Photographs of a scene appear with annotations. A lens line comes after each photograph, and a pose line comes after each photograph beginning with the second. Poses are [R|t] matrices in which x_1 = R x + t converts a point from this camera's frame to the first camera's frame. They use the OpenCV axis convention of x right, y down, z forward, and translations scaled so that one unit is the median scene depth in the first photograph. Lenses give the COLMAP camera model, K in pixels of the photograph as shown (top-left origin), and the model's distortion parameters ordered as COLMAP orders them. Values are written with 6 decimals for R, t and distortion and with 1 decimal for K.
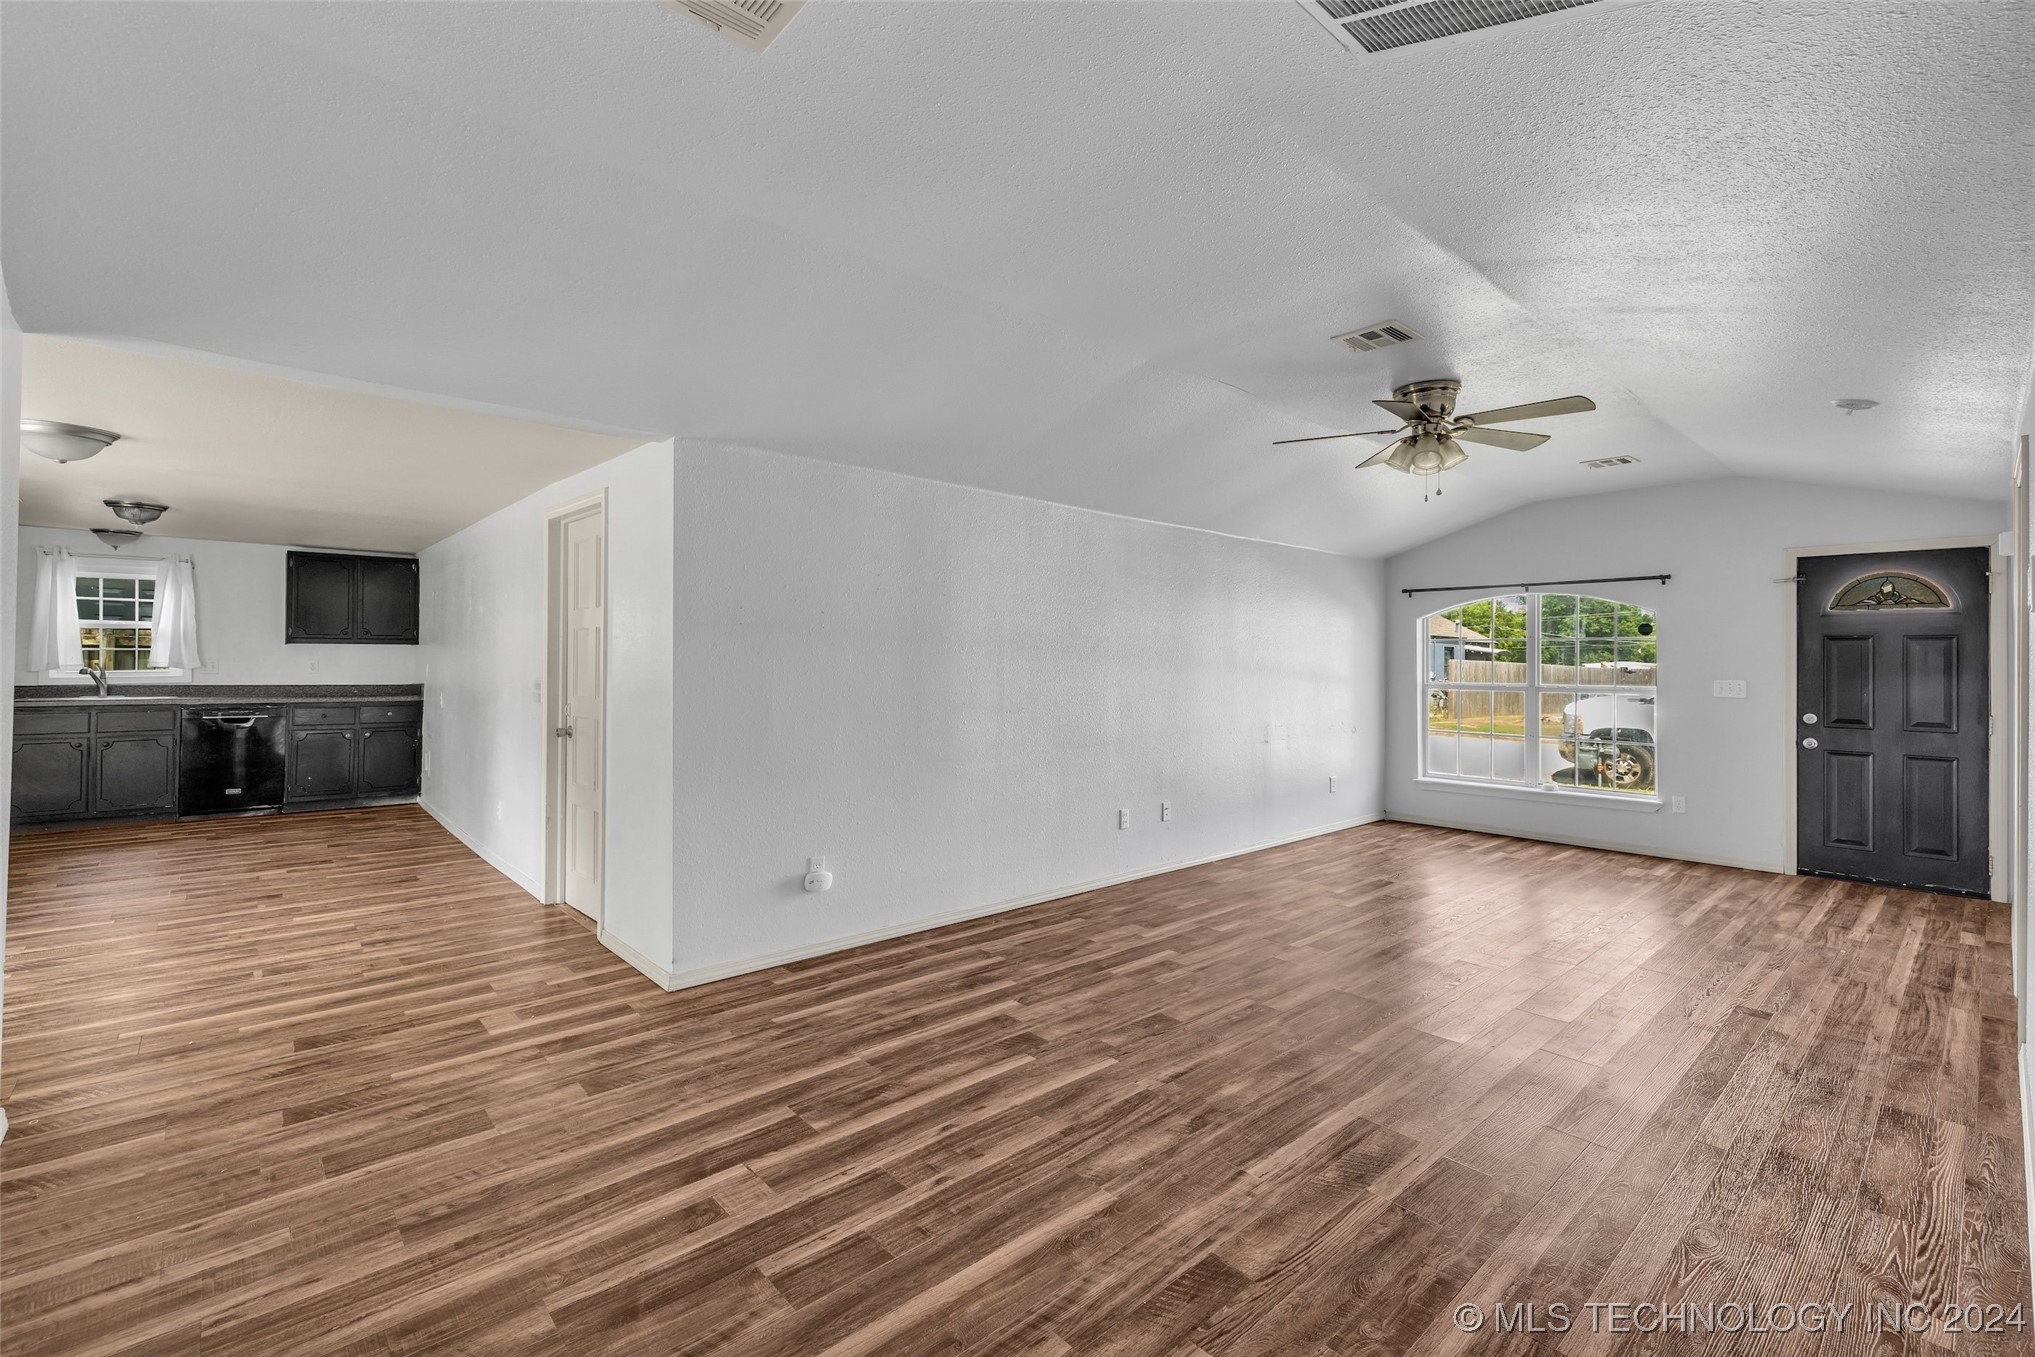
lens RADIAL K [[874.8, 0, 1014.6], [0, 874.8, 675.2], [0, 0, 1]] dist [-0.003787, -0.000655]
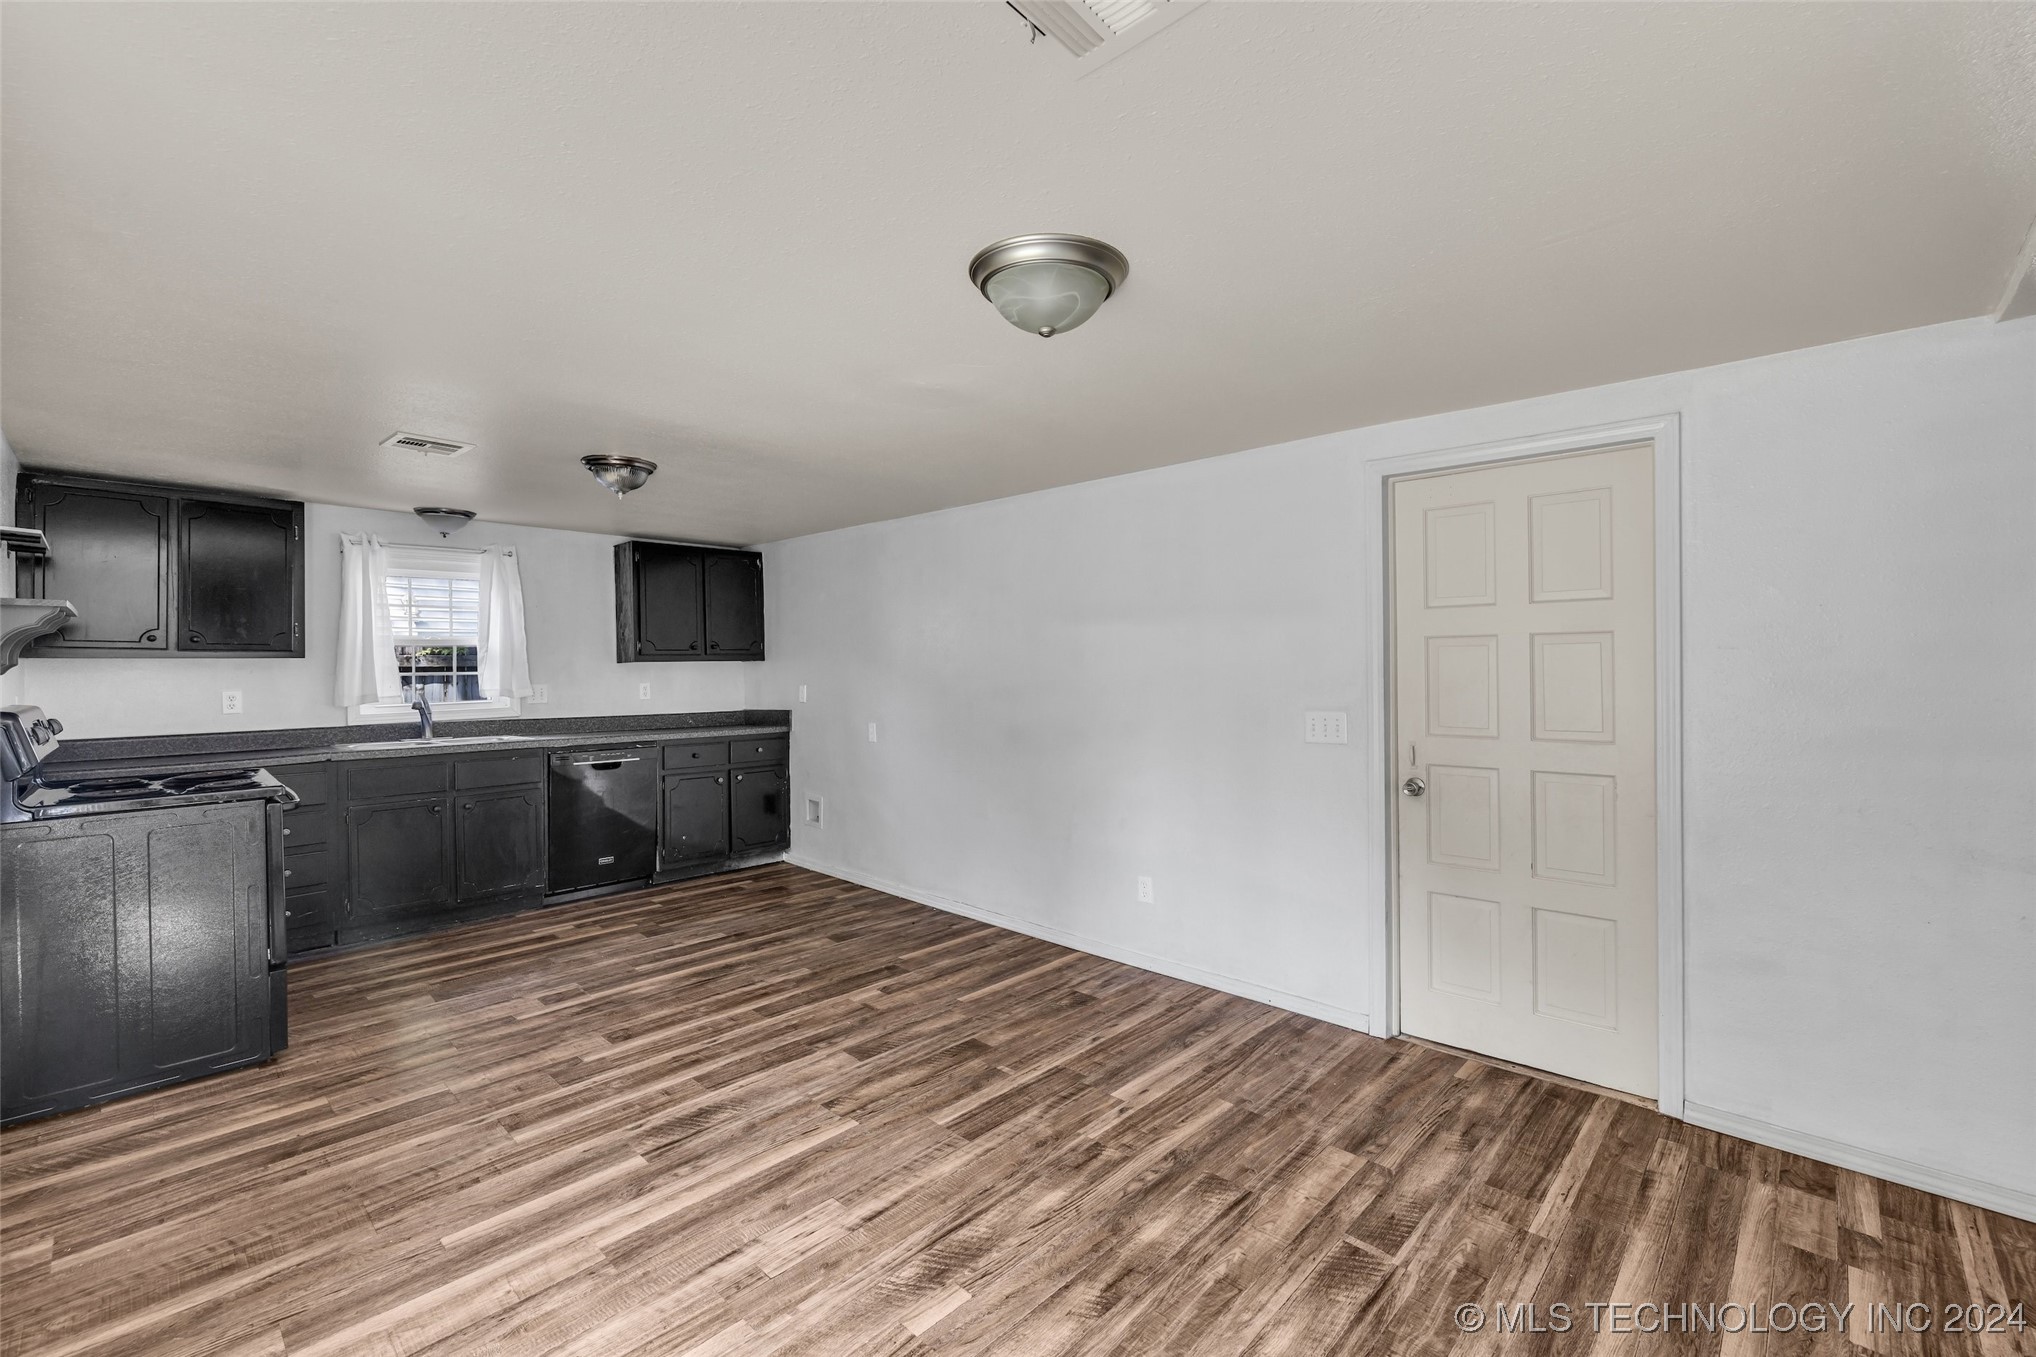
lens RADIAL K [[875.2, 0, 1017.9], [0, 875.2, 668.1], [0, 0, 1]] dist [-0.003787, -0.000655]
pose [[0.997743, -0.017163, 0.064920, -0.599139], [0.017960, 0.999770, -0.011713, -0.017354], [-0.064704, 0.012853, 0.997822, 0.234114]]
